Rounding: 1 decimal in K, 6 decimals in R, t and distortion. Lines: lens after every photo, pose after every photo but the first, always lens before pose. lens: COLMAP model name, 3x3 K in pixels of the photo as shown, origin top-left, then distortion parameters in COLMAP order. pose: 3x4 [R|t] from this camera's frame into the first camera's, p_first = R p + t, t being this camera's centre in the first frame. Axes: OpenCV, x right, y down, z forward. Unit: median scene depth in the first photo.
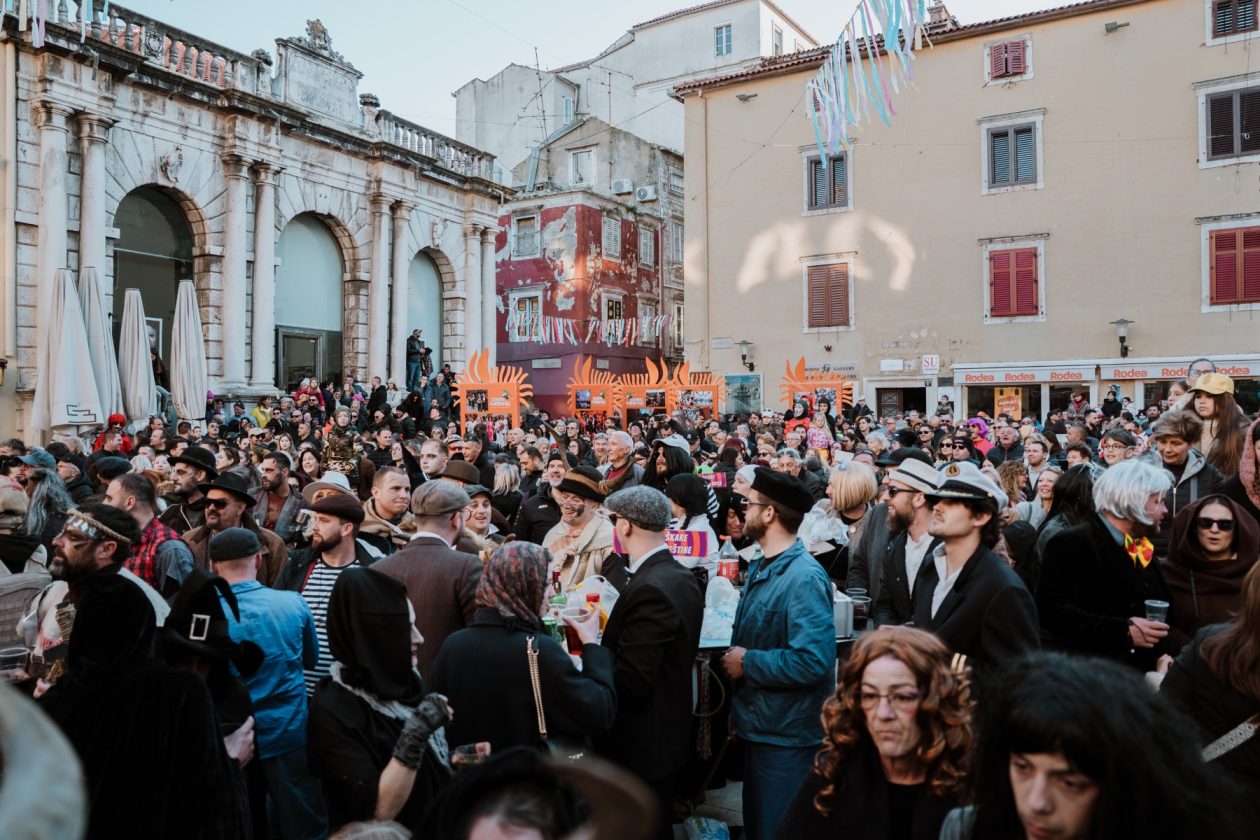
lens RADIAL K [[943.6, 0, 629.3], [0, 943.6, 411.4], [0, 0, 1]] dist [-0.113076, 0.110721]
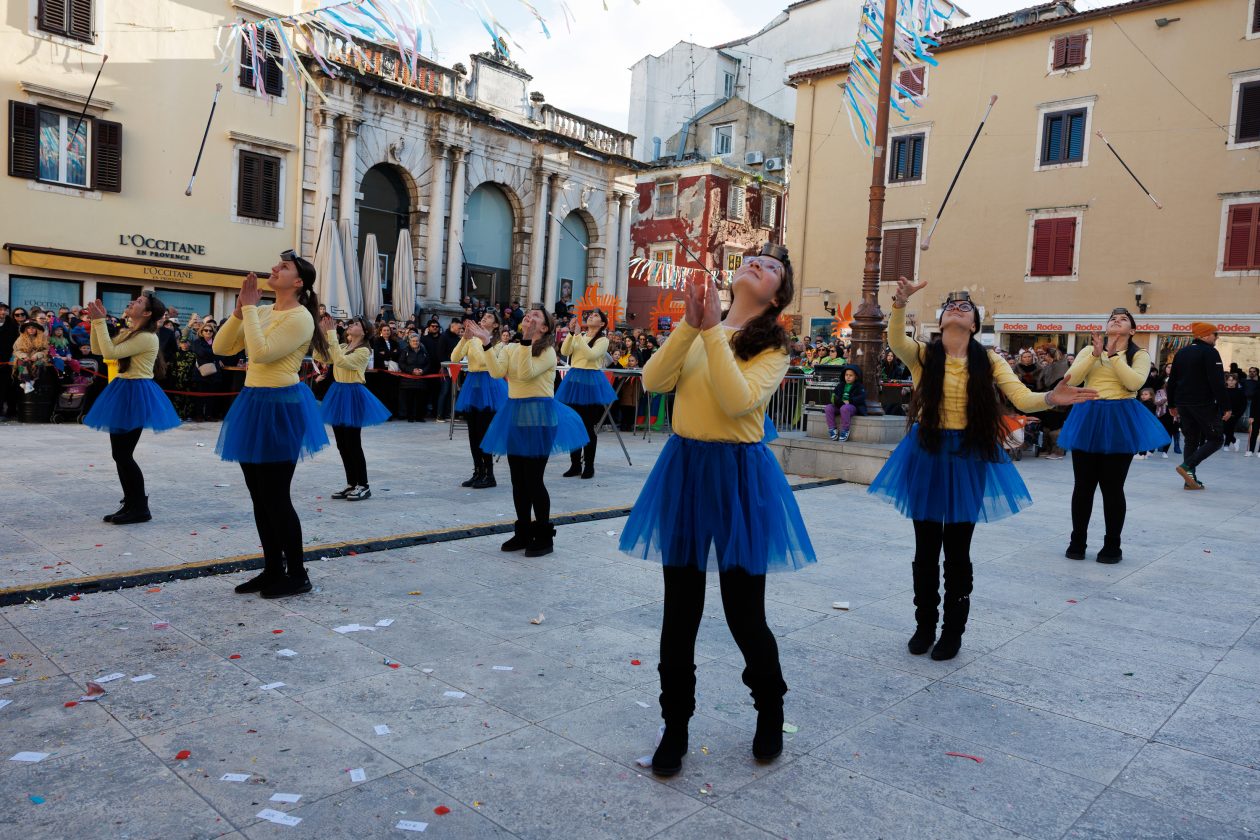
lens RADIAL K [[899.9, 0, 606.0], [0, 899.9, 419.9], [0, 0, 1]] dist [-0.004740, 0.006956]
pose [[0.974182, 0.068942, -0.214981, 0.131397], [-0.055168, 0.996060, 0.069429, 0.035272], [0.218920, -0.055776, 0.974147, -0.277603]]
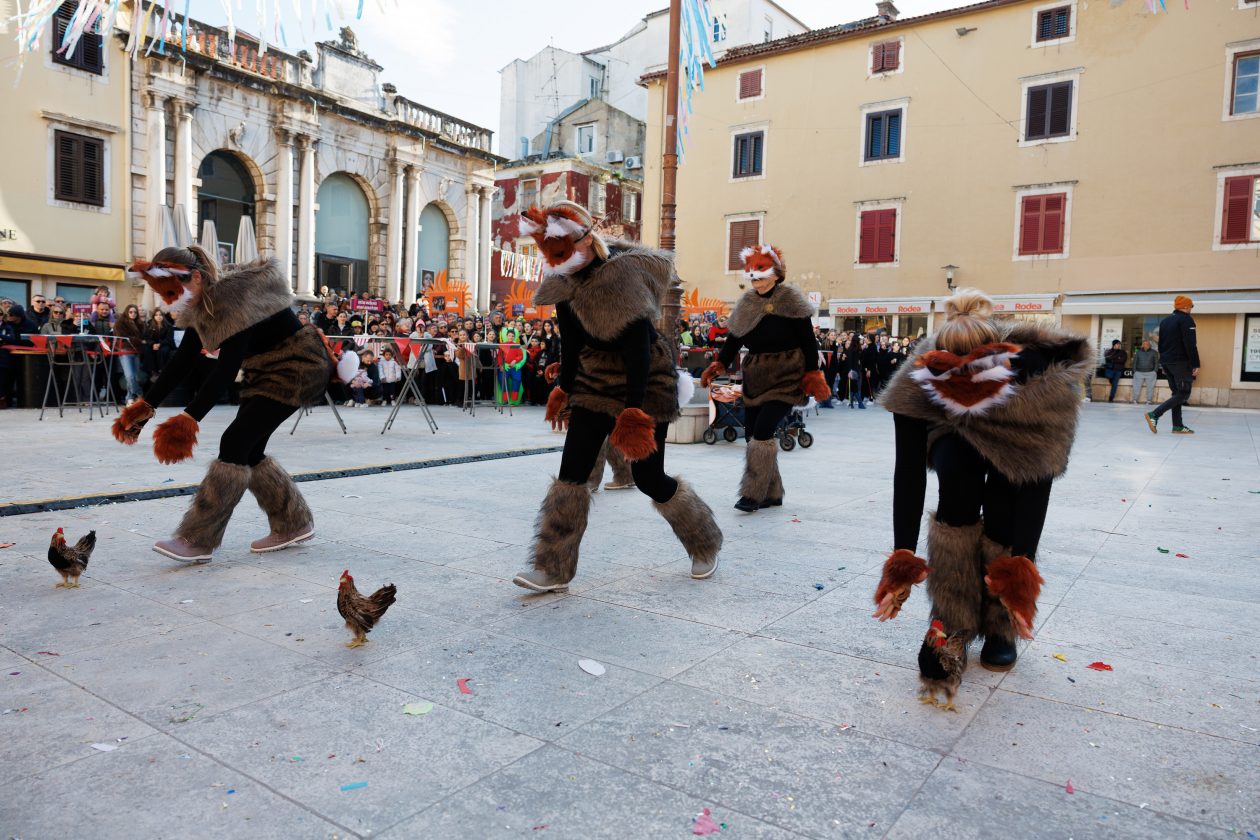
lens RADIAL K [[854.8, 0, 626.1], [0, 854.8, 416.9], [0, 0, 1]] dist [0.005787, 0.006238]
pose [[0.996575, 0.038511, -0.073179, 0.176937], [-0.033736, 0.997289, 0.065391, 0.050268], [0.075499, -0.062698, 0.995173, -0.250675]]
